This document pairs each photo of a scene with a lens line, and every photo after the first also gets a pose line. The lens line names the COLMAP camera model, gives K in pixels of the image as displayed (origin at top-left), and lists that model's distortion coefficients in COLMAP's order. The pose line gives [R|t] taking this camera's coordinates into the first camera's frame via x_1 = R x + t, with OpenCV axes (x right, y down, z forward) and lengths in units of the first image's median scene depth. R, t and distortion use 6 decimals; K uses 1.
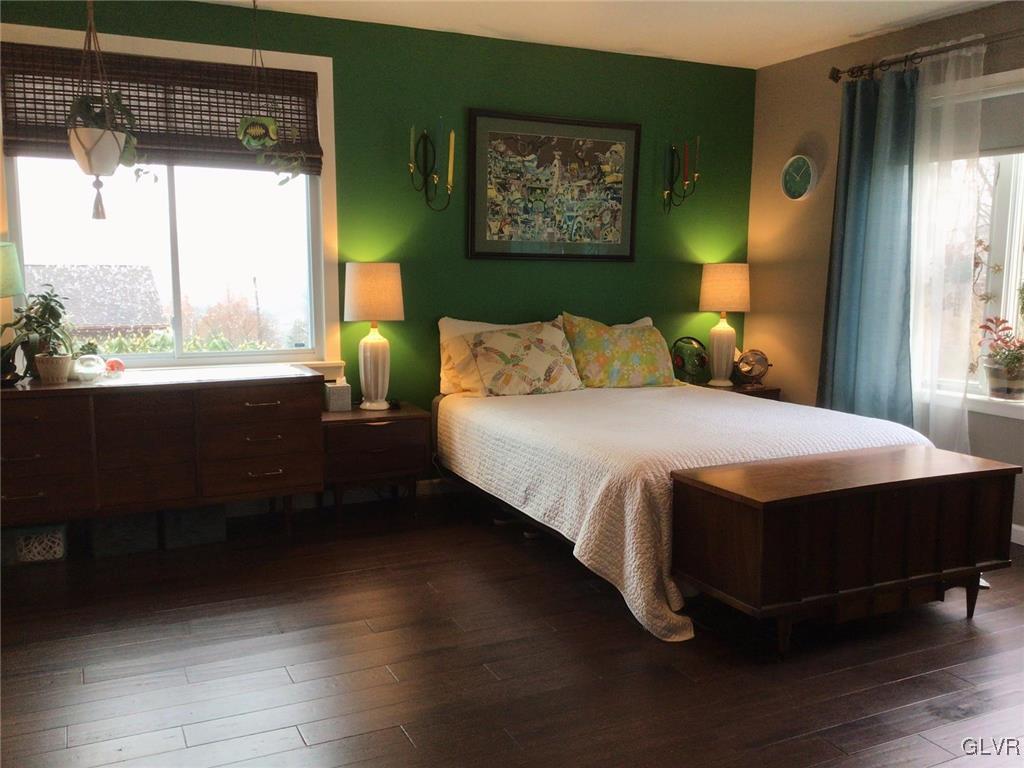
lens RADIAL K [[903.7, 0, 513.2], [0, 903.7, 387.9], [0, 0, 1]] dist [0.096620, -0.144622]
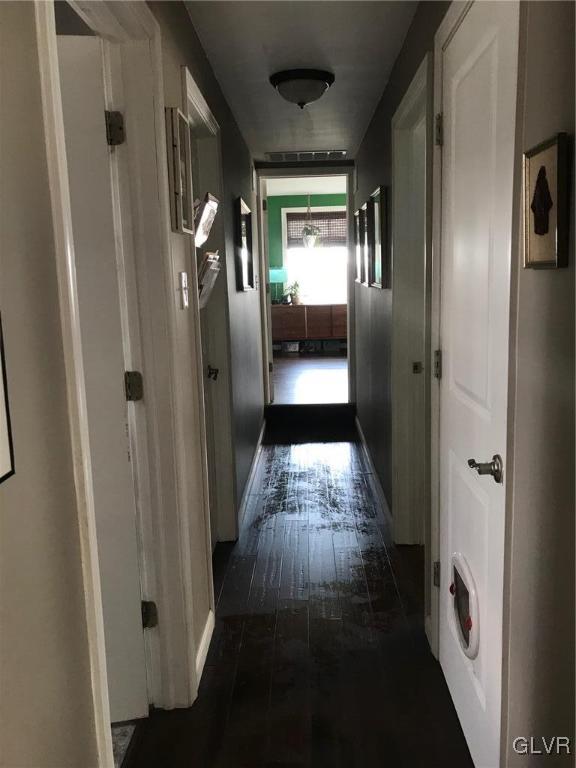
lens RADIAL K [[631.3, 0, 287.0], [0, 631.3, 384.0], [0, 0, 1]] dist [0.003243, 0.004444]
pose [[0.885446, 0.046035, -0.462457, 0.614344], [-0.026531, 0.998466, 0.048595, 0.179822], [0.463985, -0.030759, 0.885309, -1.203759]]
